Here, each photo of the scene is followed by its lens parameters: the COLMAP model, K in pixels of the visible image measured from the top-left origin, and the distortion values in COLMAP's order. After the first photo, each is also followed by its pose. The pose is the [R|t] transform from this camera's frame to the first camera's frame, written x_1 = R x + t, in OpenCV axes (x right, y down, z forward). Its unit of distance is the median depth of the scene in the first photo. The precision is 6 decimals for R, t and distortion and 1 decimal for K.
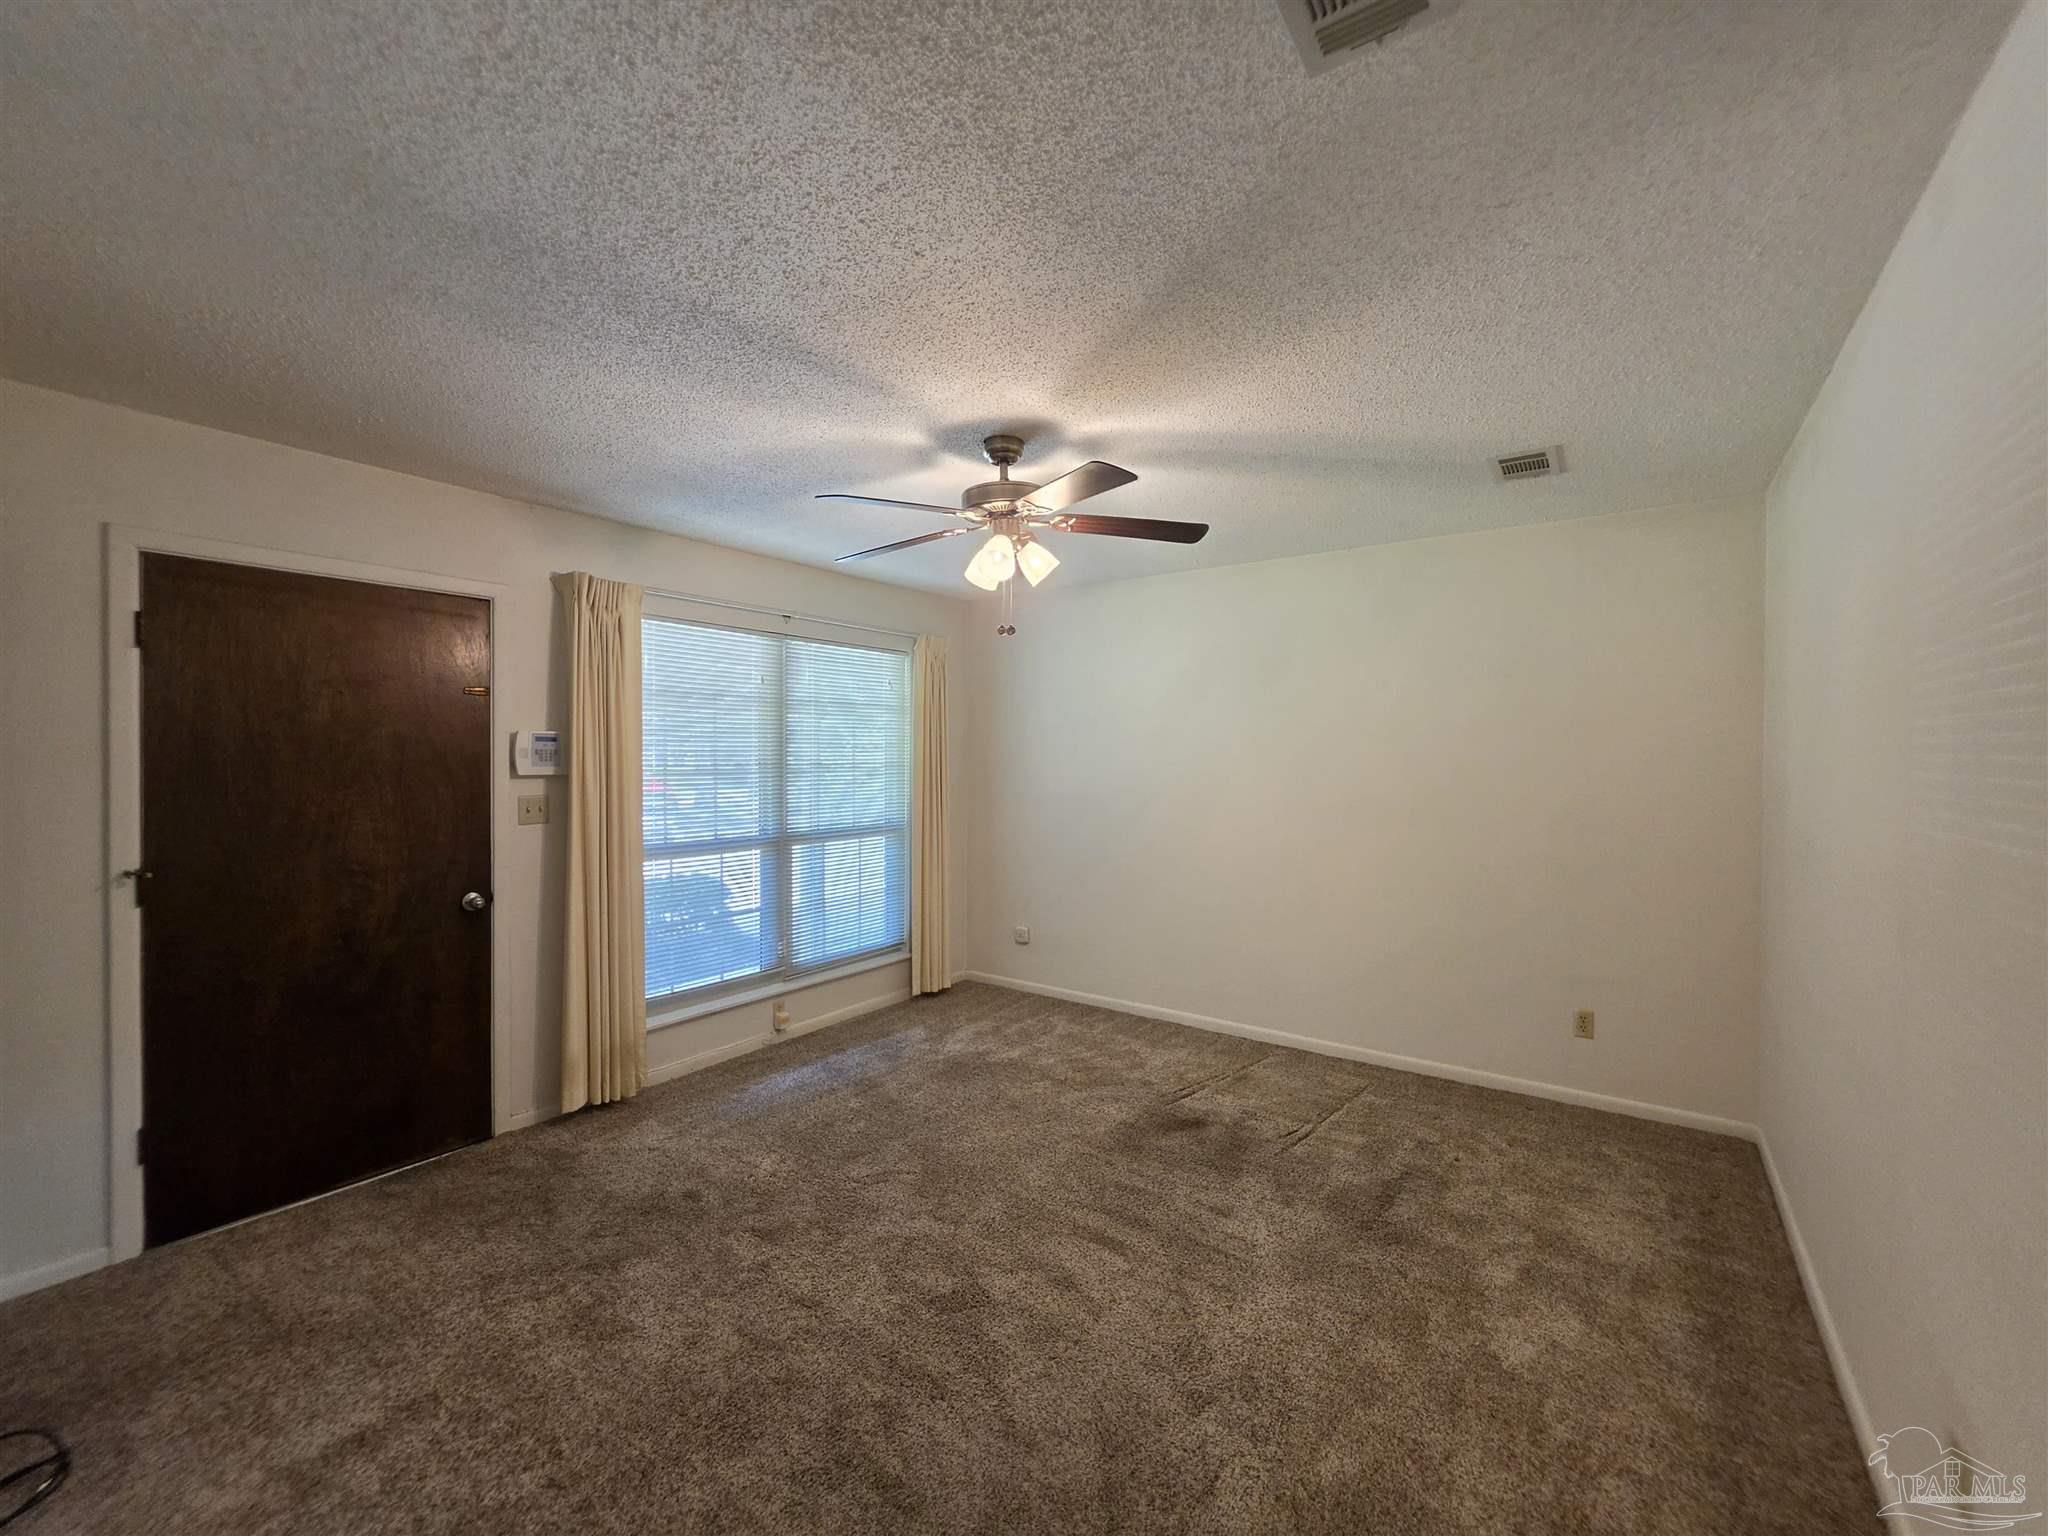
lens RADIAL K [[832.5, 0, 1022.8], [0, 832.5, 760.3], [0, 0, 1]] dist [0.011989, 0.000175]
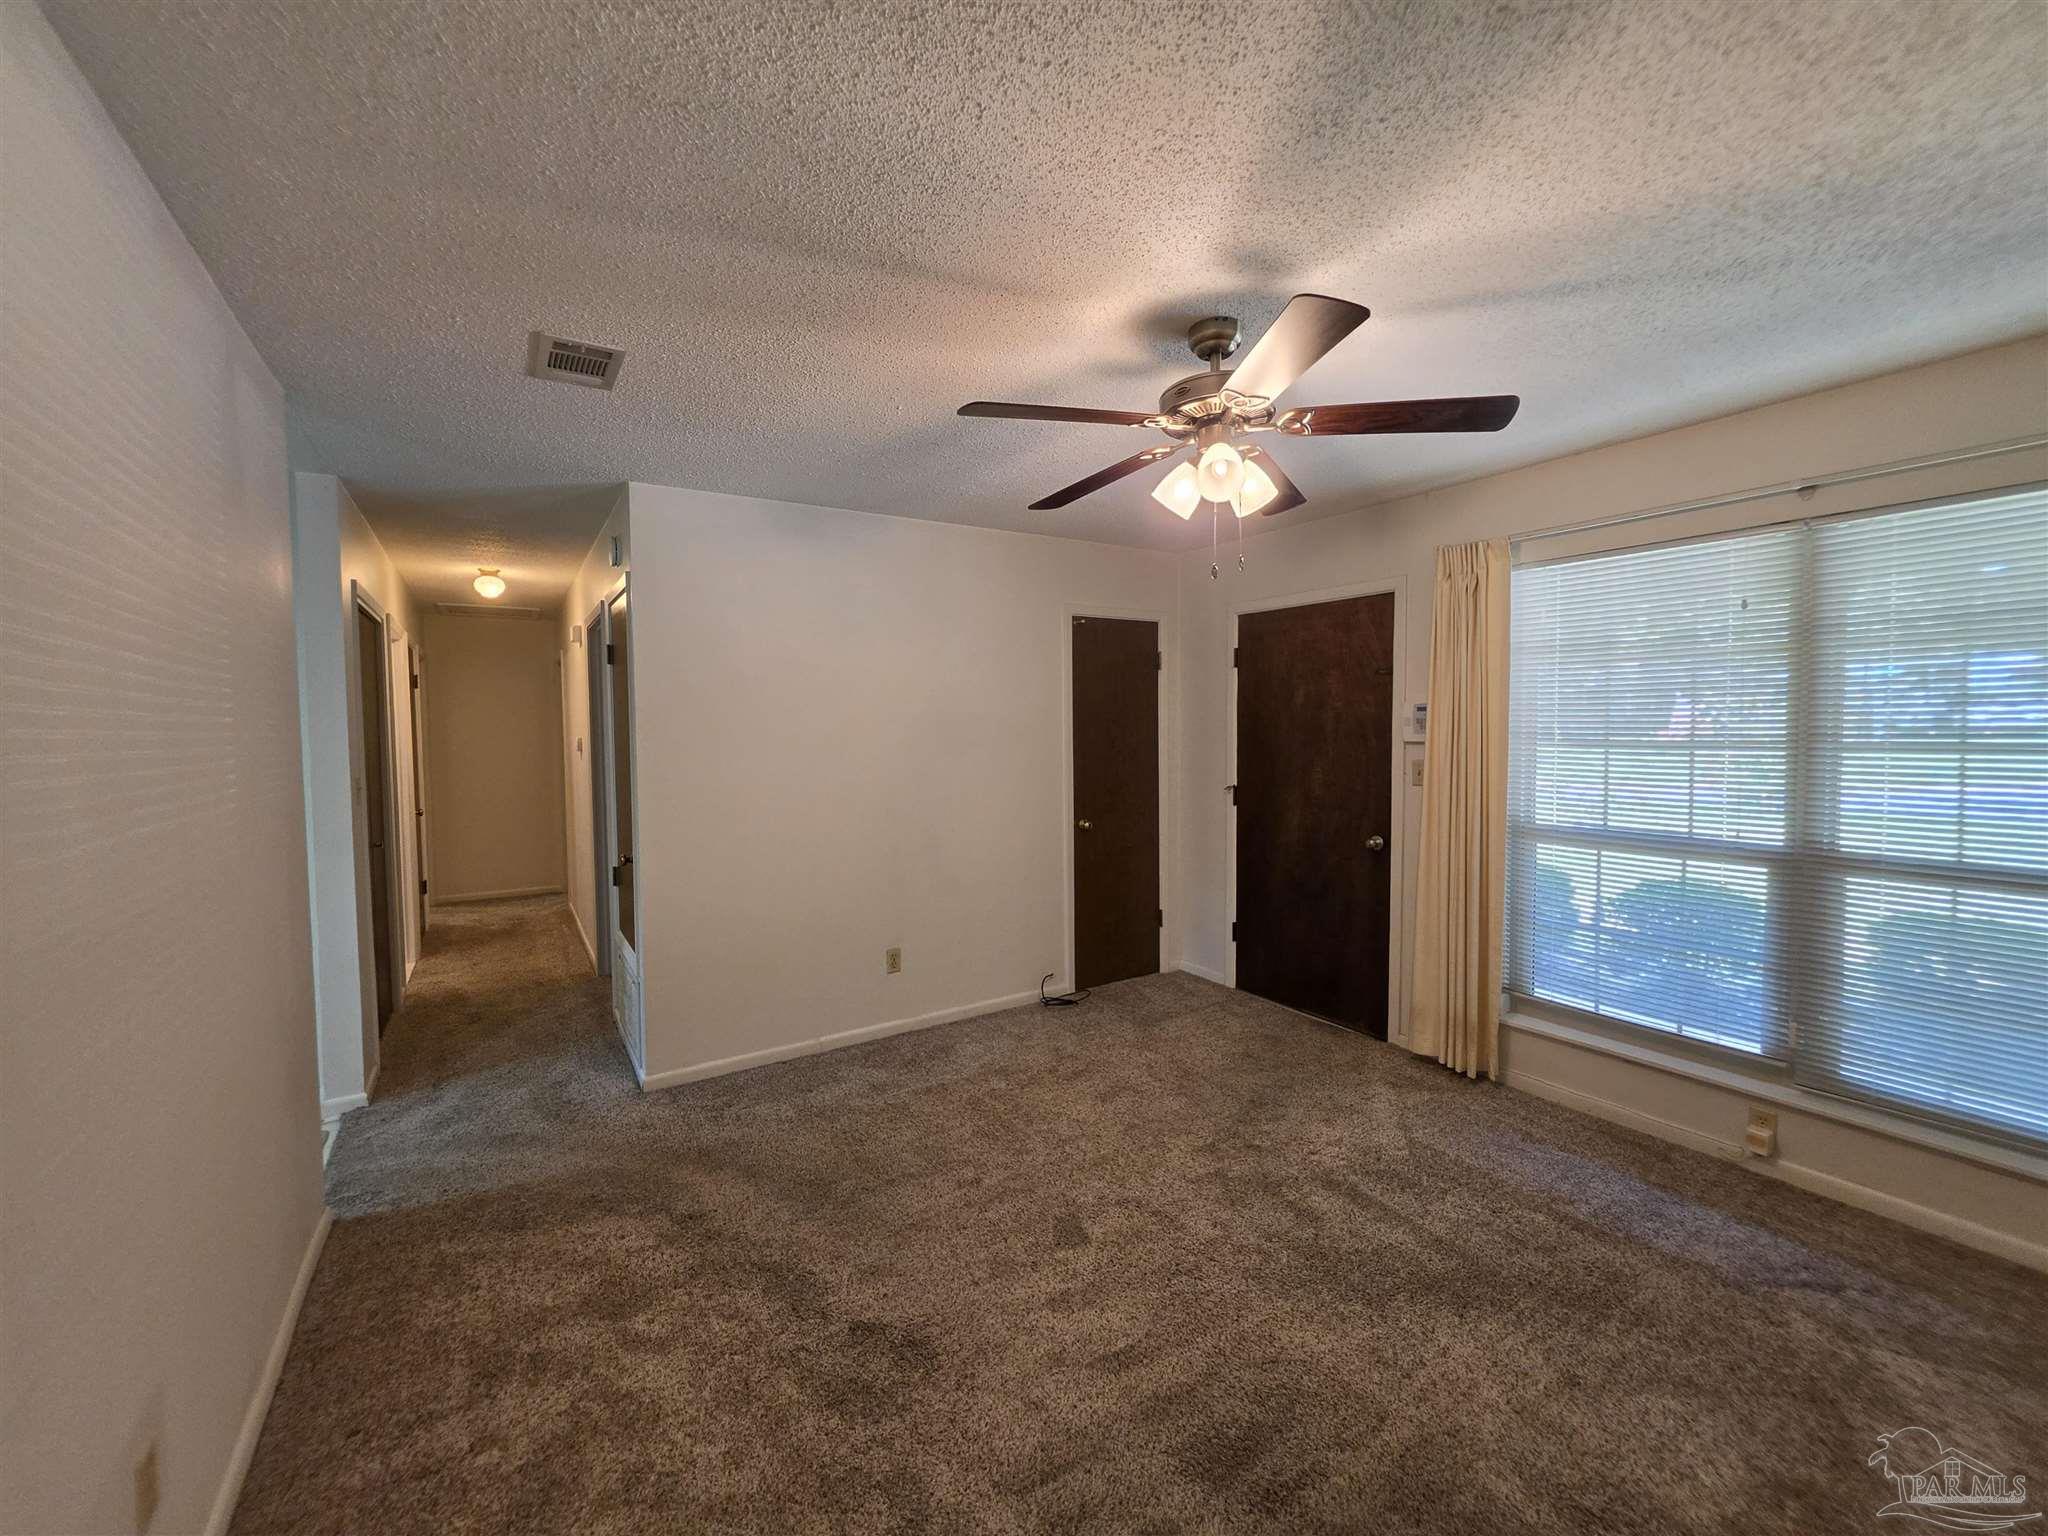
lens RADIAL K [[832.5, 0, 1022.8], [0, 832.5, 760.3], [0, 0, 1]] dist [0.011989, 0.000175]
pose [[-0.350083, 0.038575, -0.935924, 0.692405], [0.000047, 0.999152, 0.041164, -0.003308], [0.936719, 0.014366, -0.349788, 0.979445]]
